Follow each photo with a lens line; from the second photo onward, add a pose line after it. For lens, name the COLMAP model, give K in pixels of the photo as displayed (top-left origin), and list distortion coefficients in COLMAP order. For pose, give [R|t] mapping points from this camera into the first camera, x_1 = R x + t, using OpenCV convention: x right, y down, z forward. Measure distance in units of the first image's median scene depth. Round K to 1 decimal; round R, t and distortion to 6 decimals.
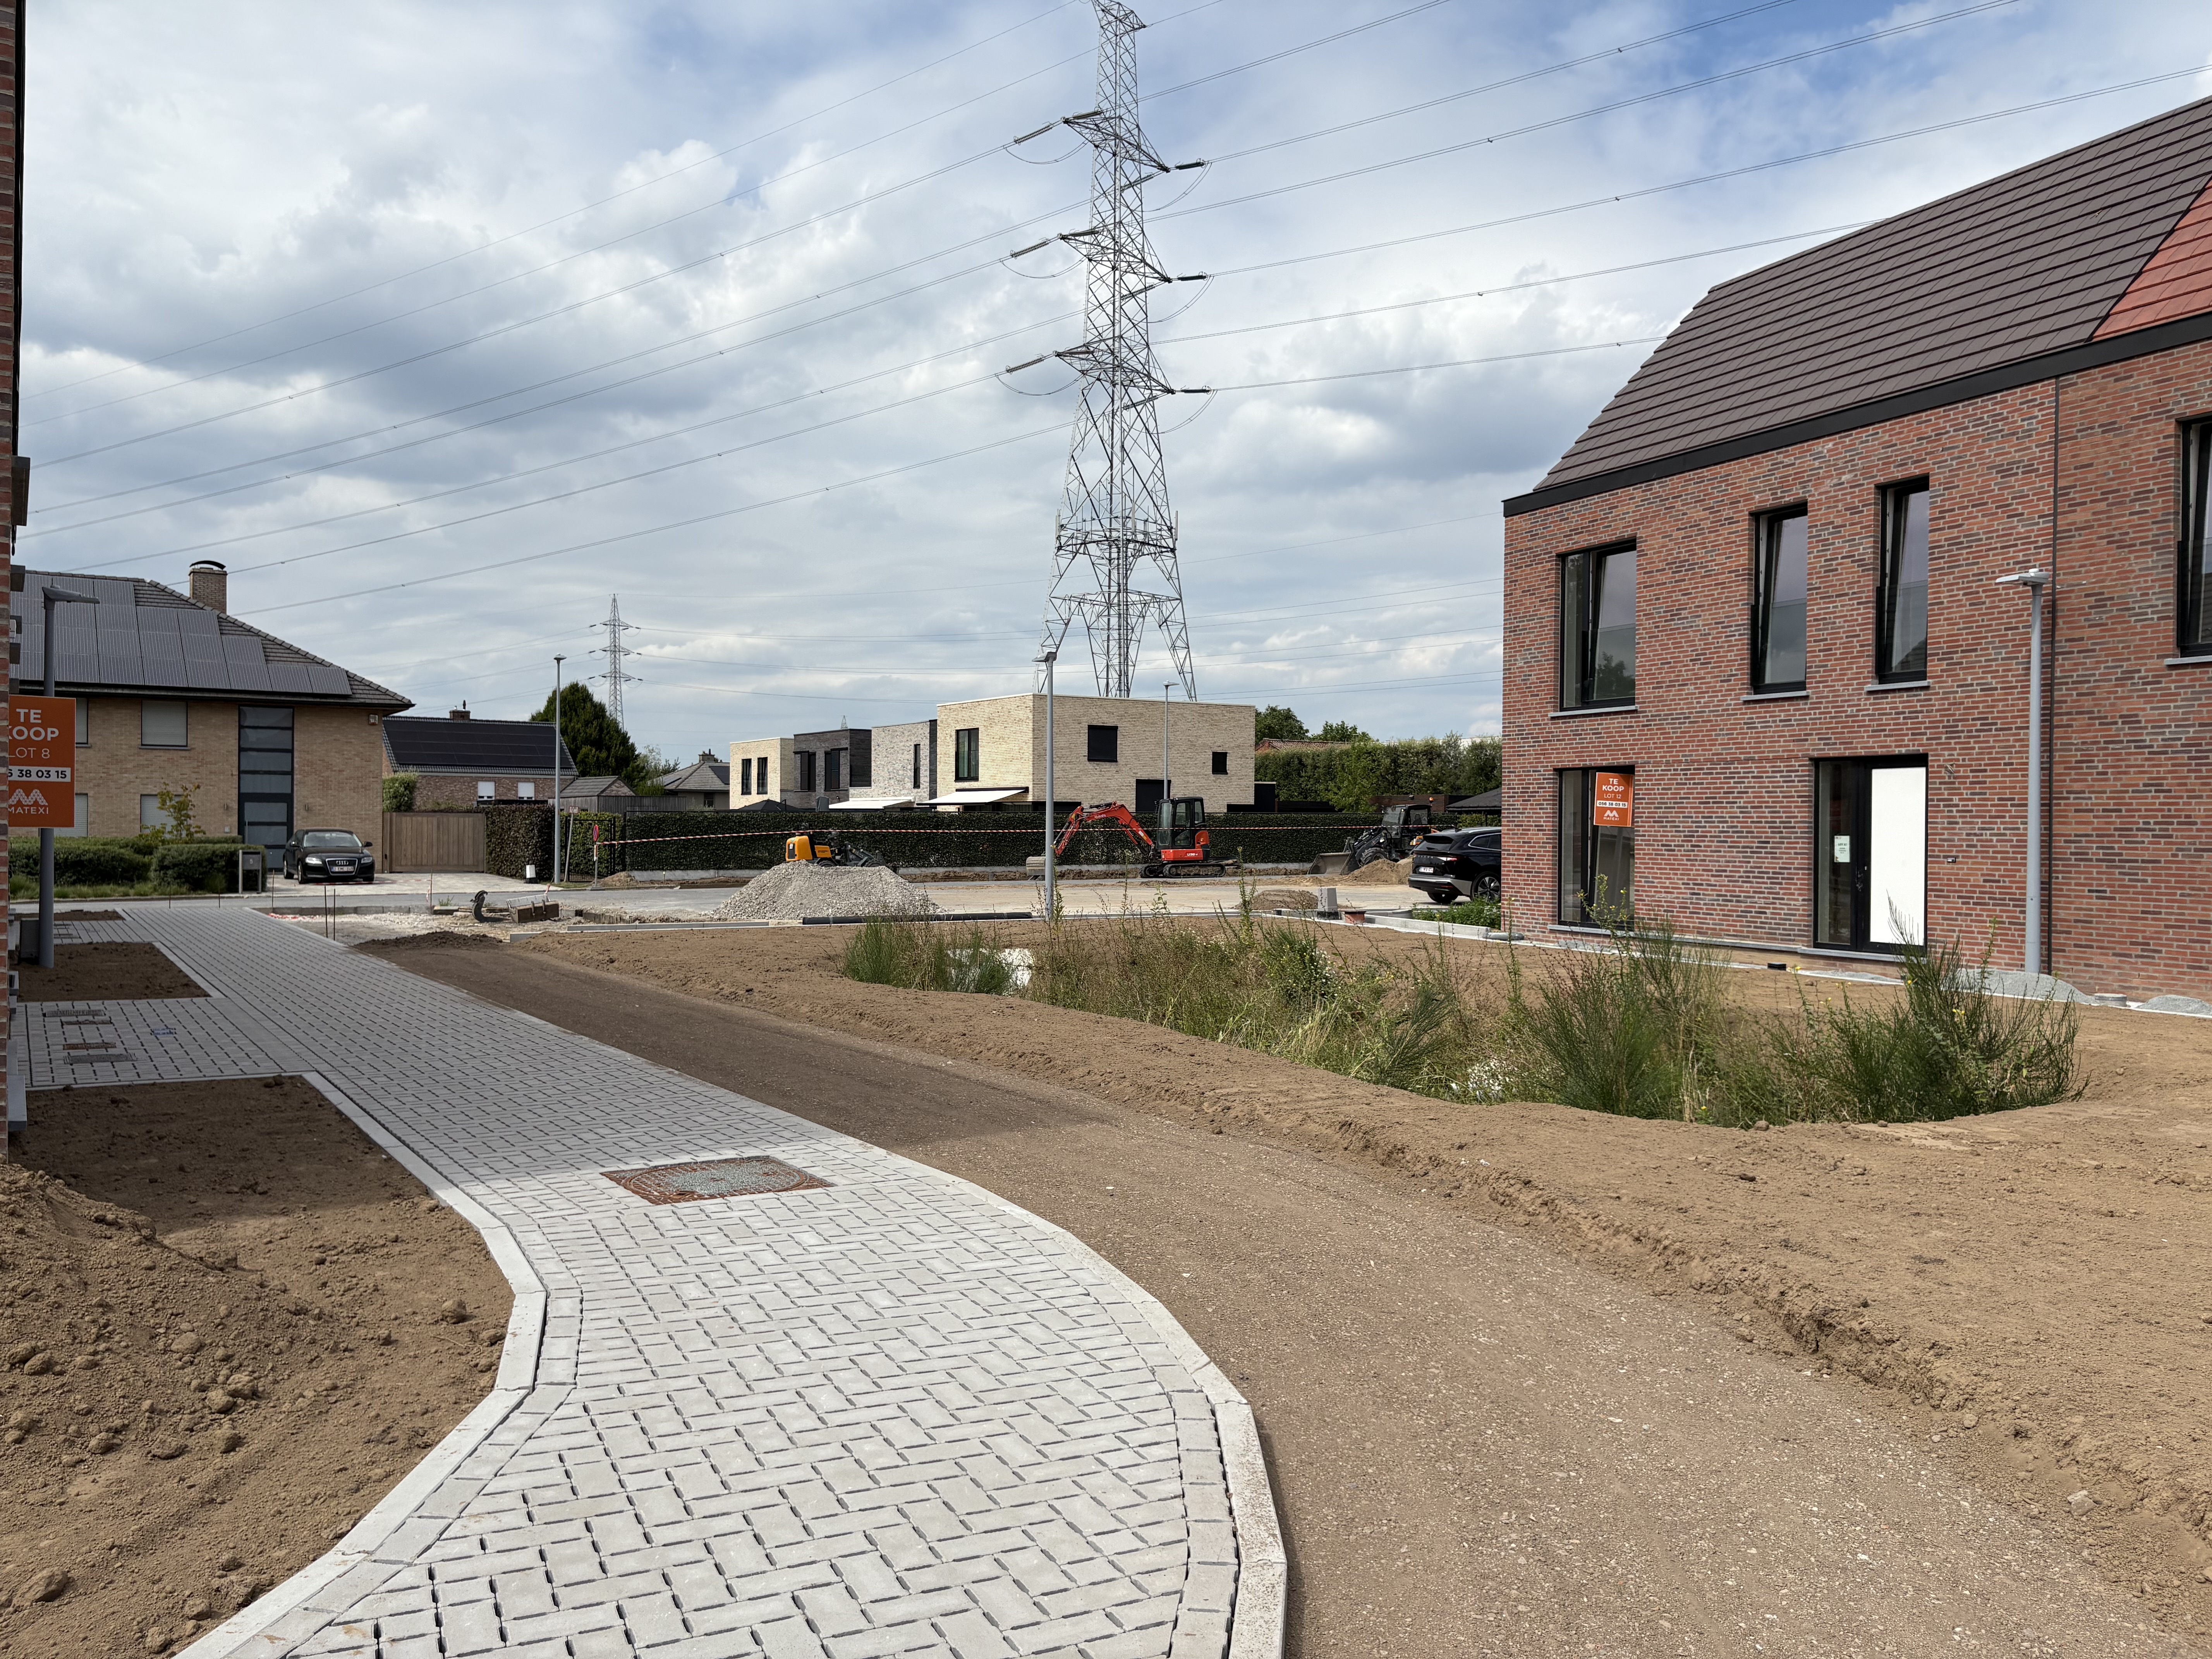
lens RADIAL K [[1676.8, 0, 1106.0], [0, 1676.8, 829.5], [0, 0, 1]] dist [0.073194, -0.093230]
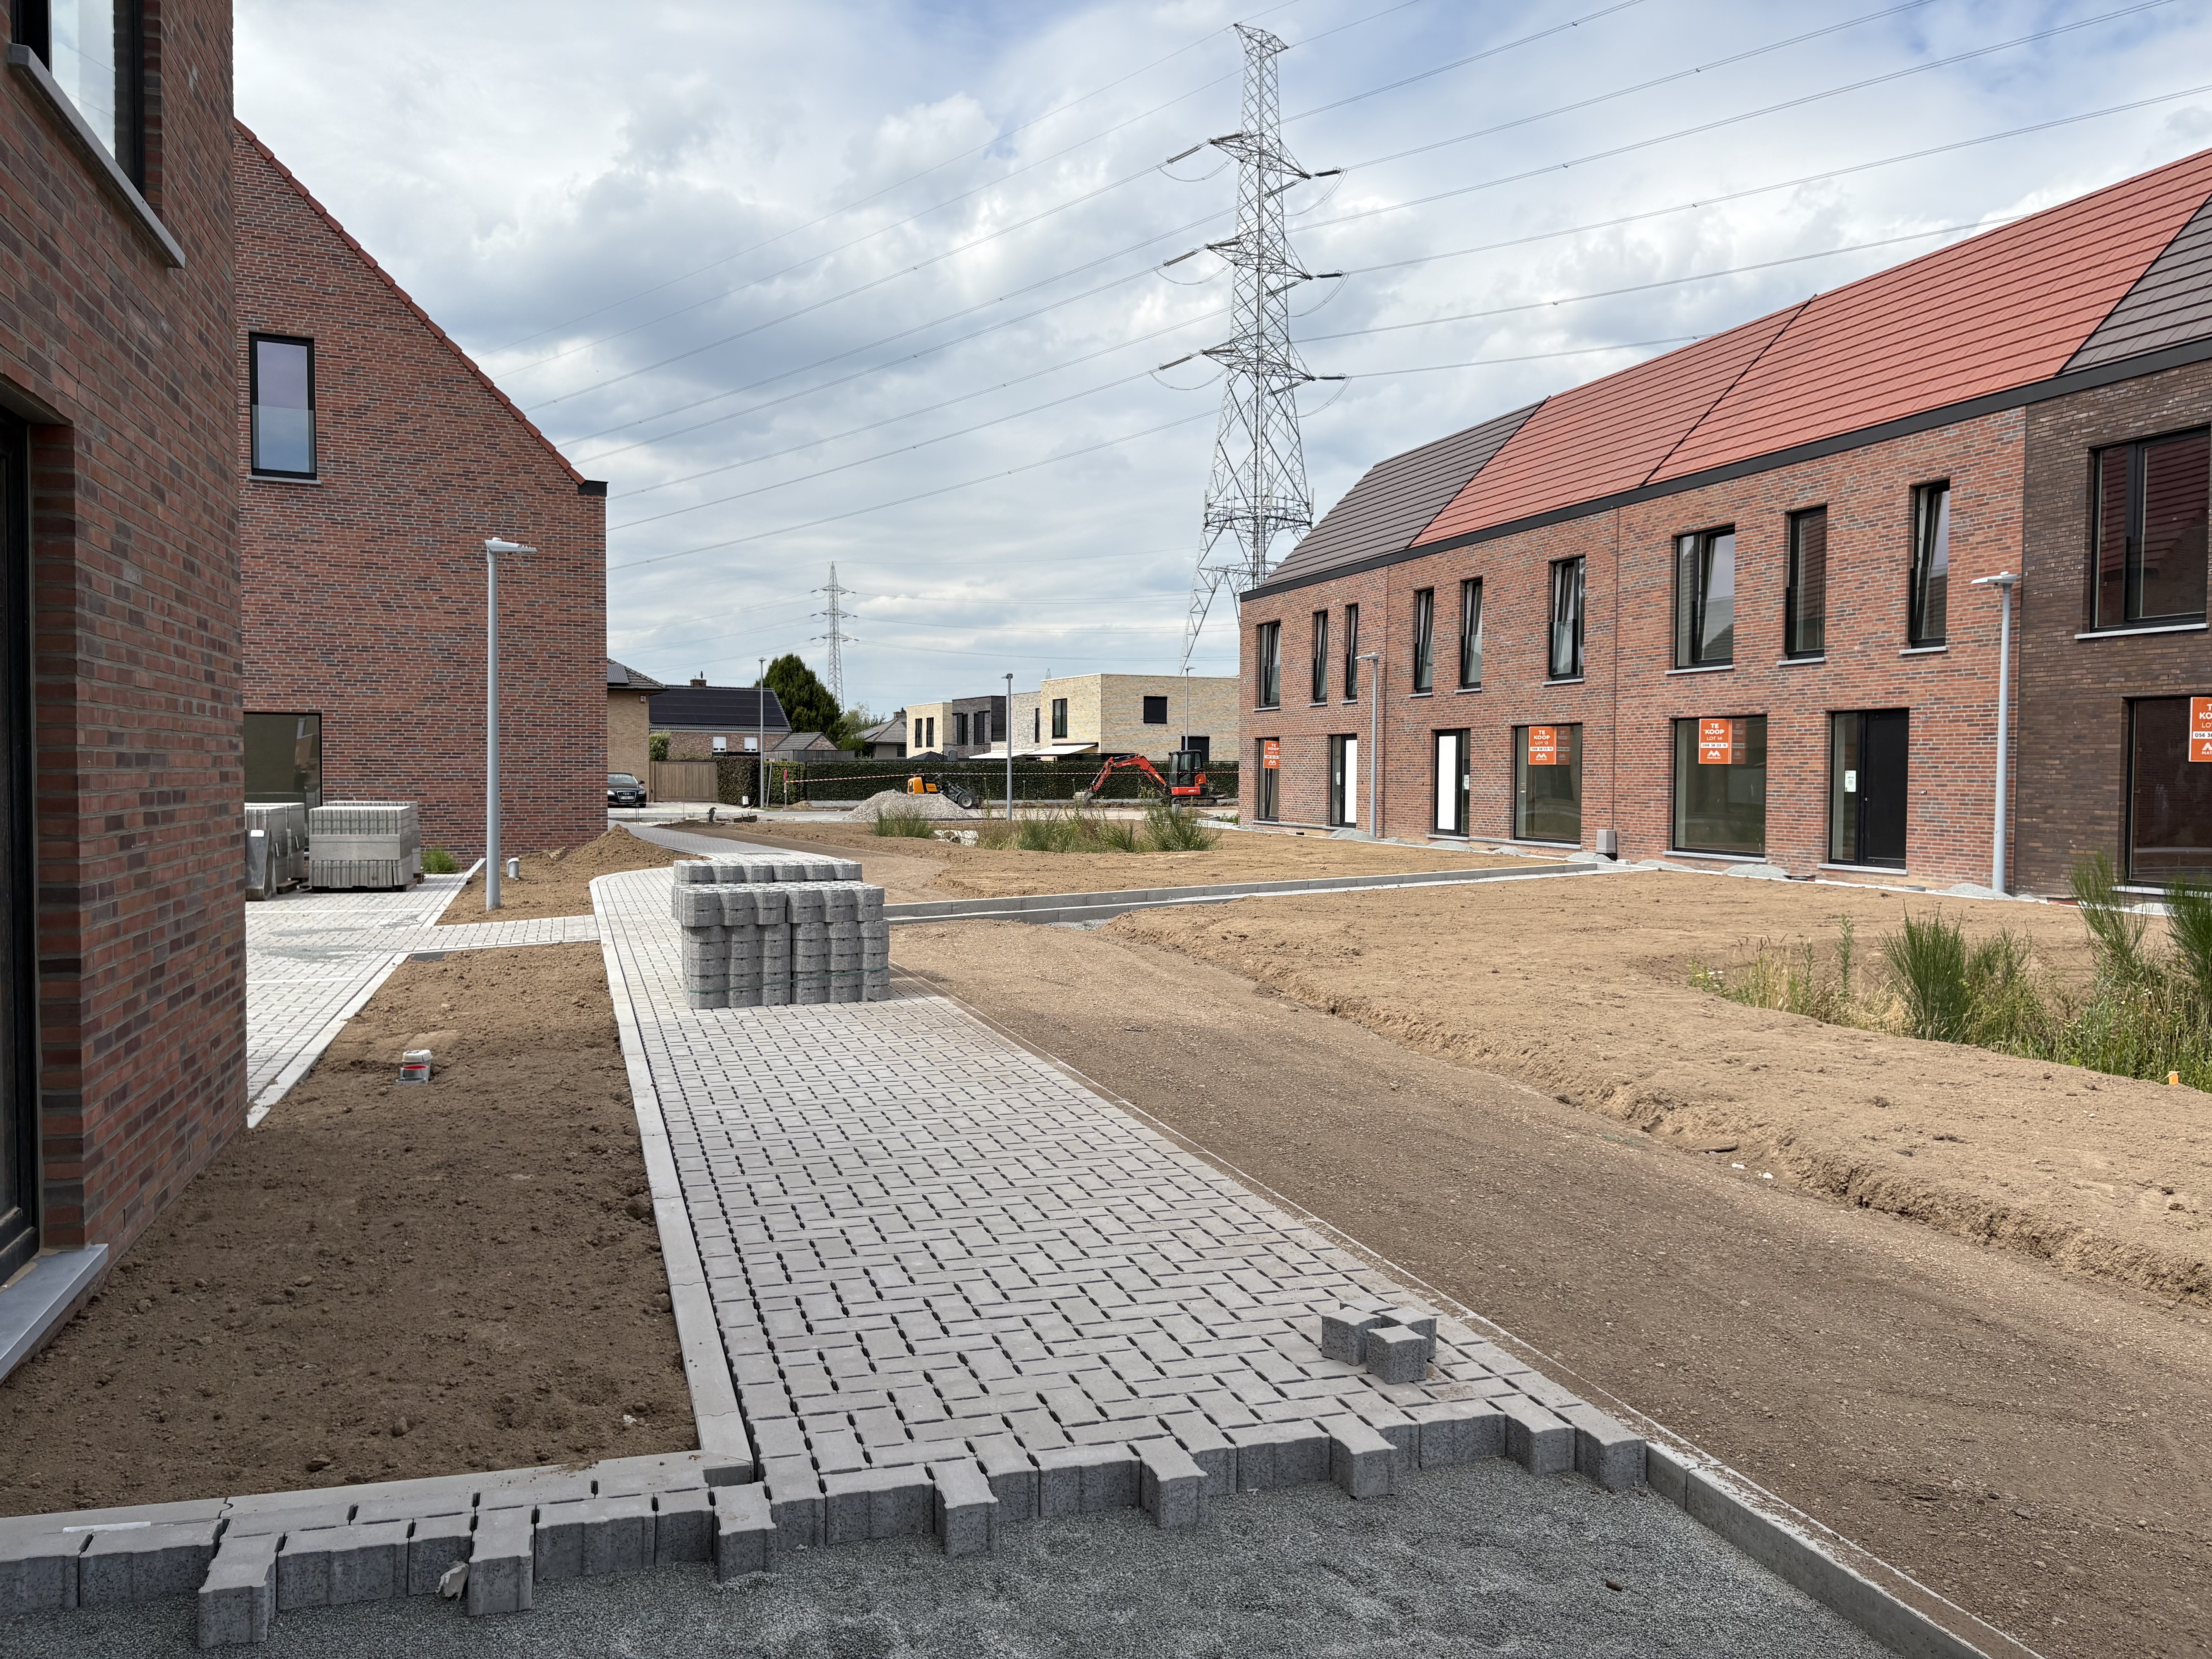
lens RADIAL K [[1679.2, 0, 1085.6], [0, 1679.2, 829.2], [0, 0, 1]] dist [0.072052, -0.002208]
pose [[0.990234, 0.003973, -0.139356, 0.333440], [0.000259, 0.999540, 0.030338, 0.009078], [0.139412, -0.030078, 0.989778, -0.878169]]
